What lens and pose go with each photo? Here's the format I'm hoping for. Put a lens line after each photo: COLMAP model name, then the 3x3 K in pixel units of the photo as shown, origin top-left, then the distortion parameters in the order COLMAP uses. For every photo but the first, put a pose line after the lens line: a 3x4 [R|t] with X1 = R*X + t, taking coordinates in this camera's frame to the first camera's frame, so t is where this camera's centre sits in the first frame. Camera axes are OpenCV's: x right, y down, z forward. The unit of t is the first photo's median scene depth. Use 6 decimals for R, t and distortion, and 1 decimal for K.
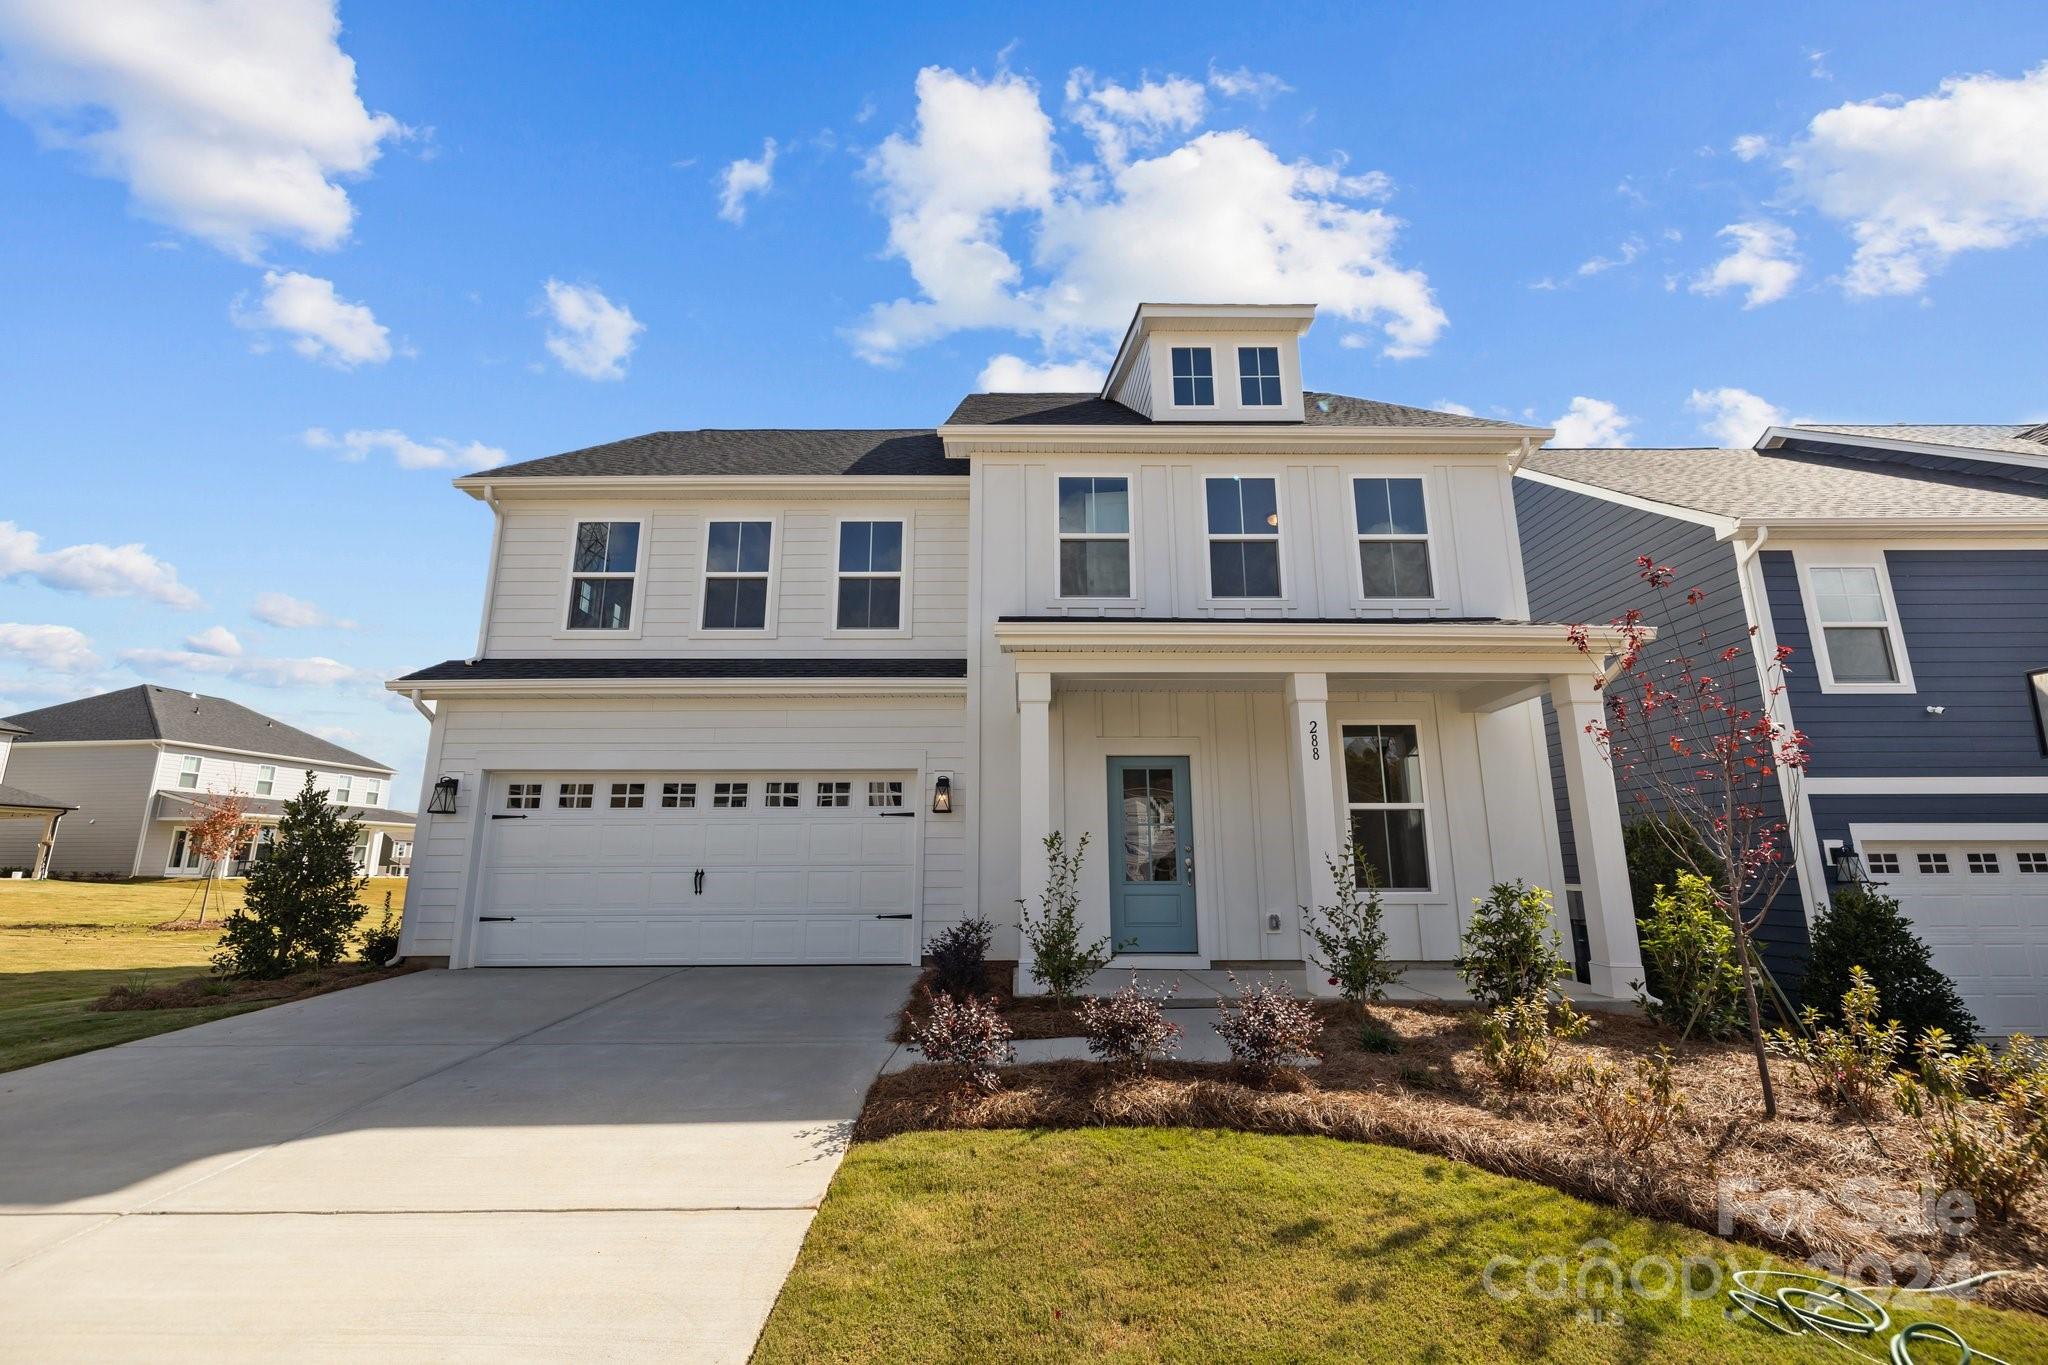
lens RADIAL K [[875.8, 0, 1022.3], [0, 875.8, 683.8], [0, 0, 1]] dist [-0.000315, -0.000155]
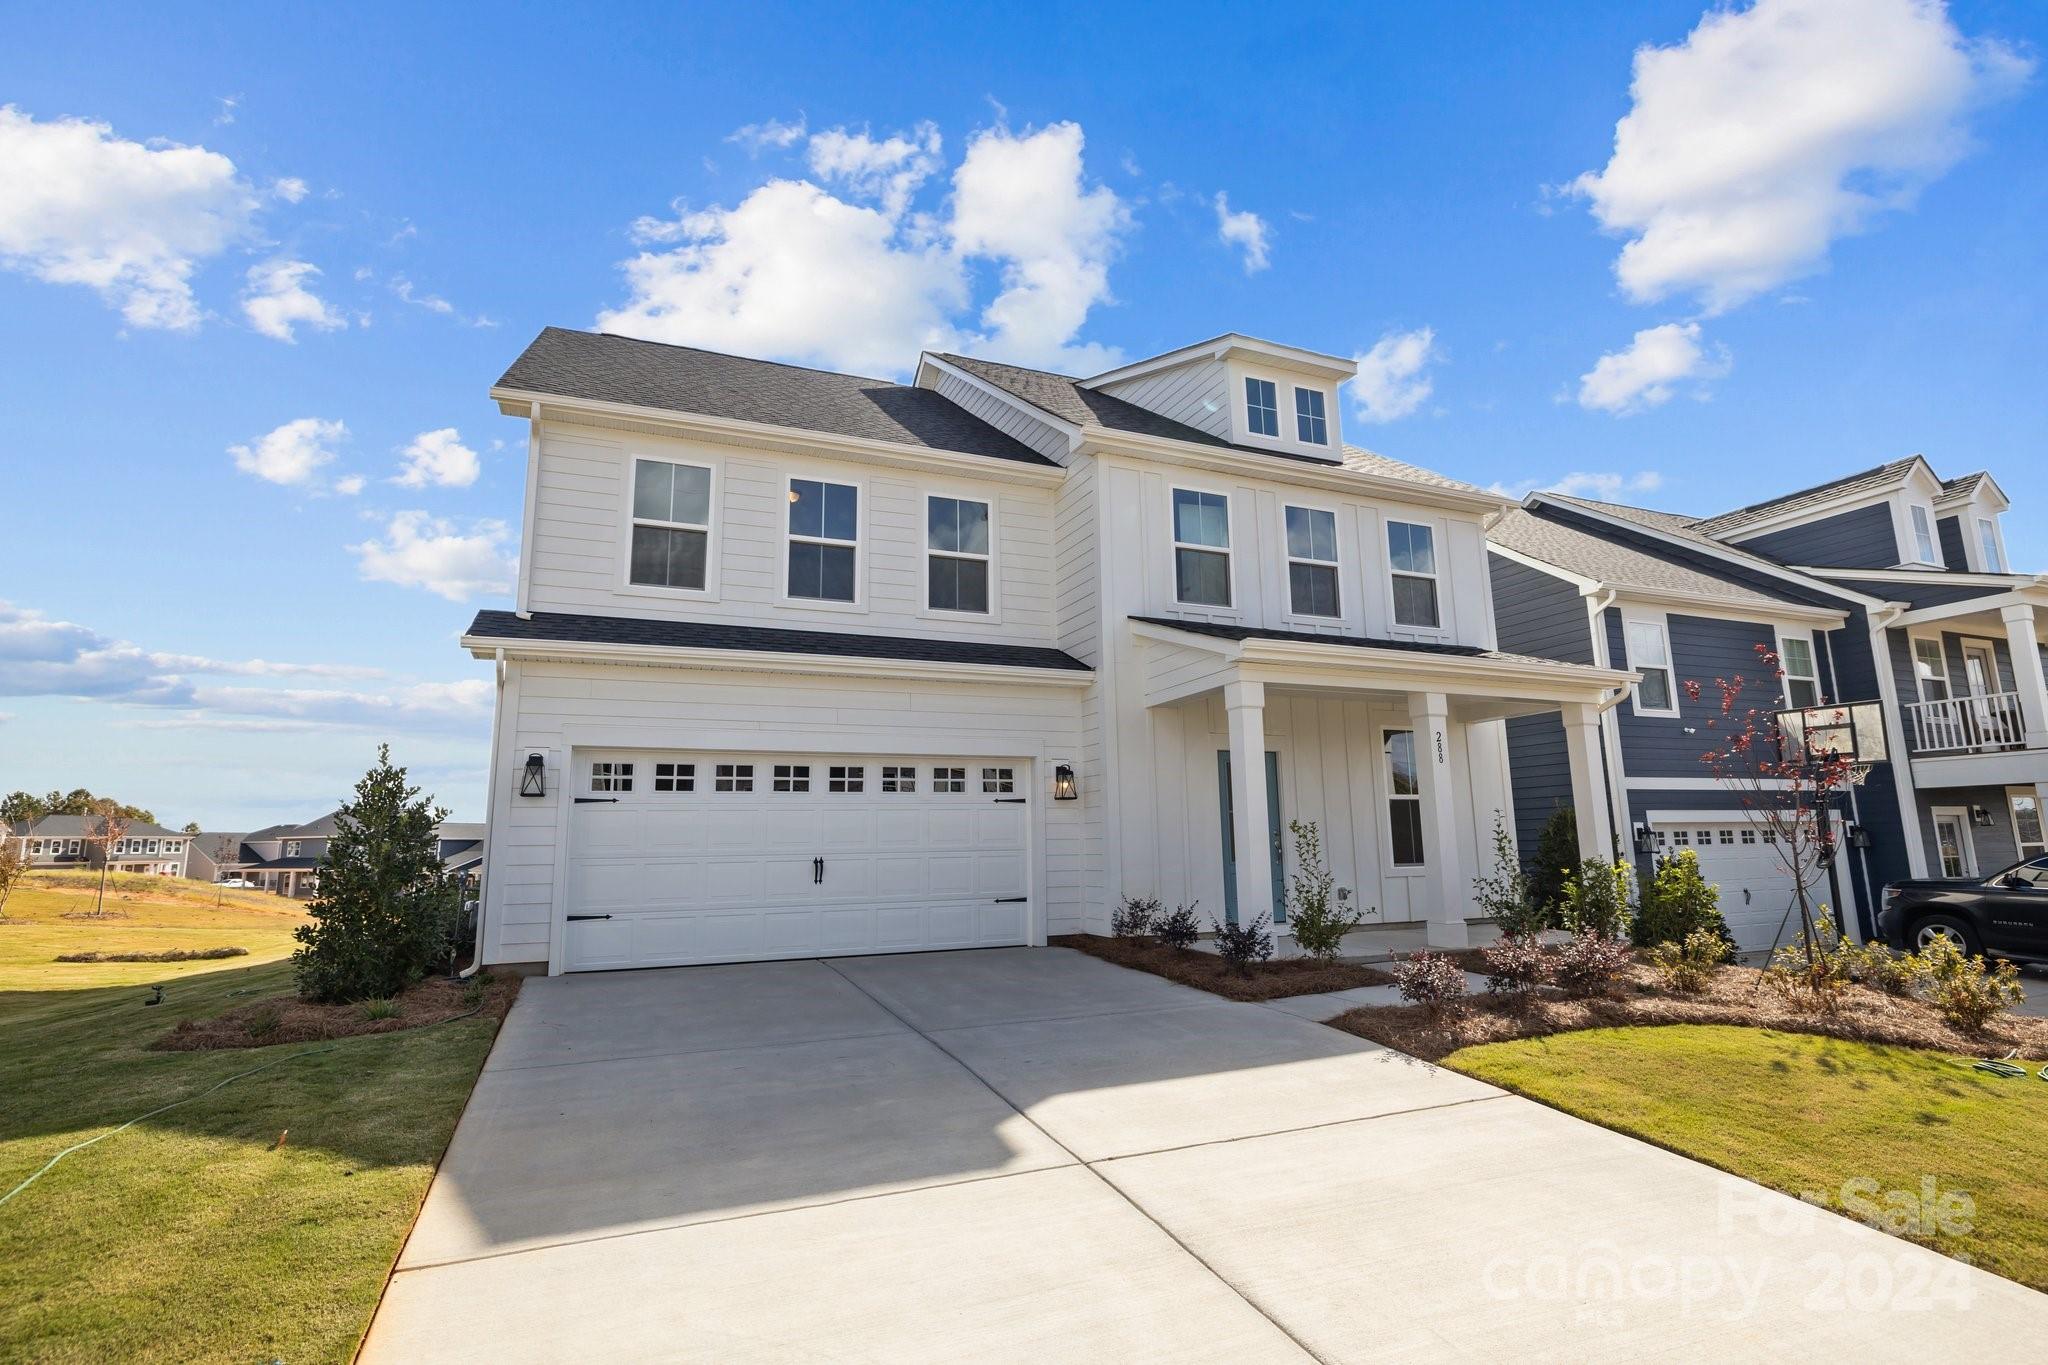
lens RADIAL K [[978.6, 0, 1010.6], [0, 978.6, 684.8], [0, 0, 1]] dist [-0.000904, 0.000108]
pose [[0.924221, 0.050385, 0.378520, -0.578054], [-0.067291, 0.997234, 0.031561, -0.020560], [-0.375882, -0.054640, 0.925055, -0.043887]]
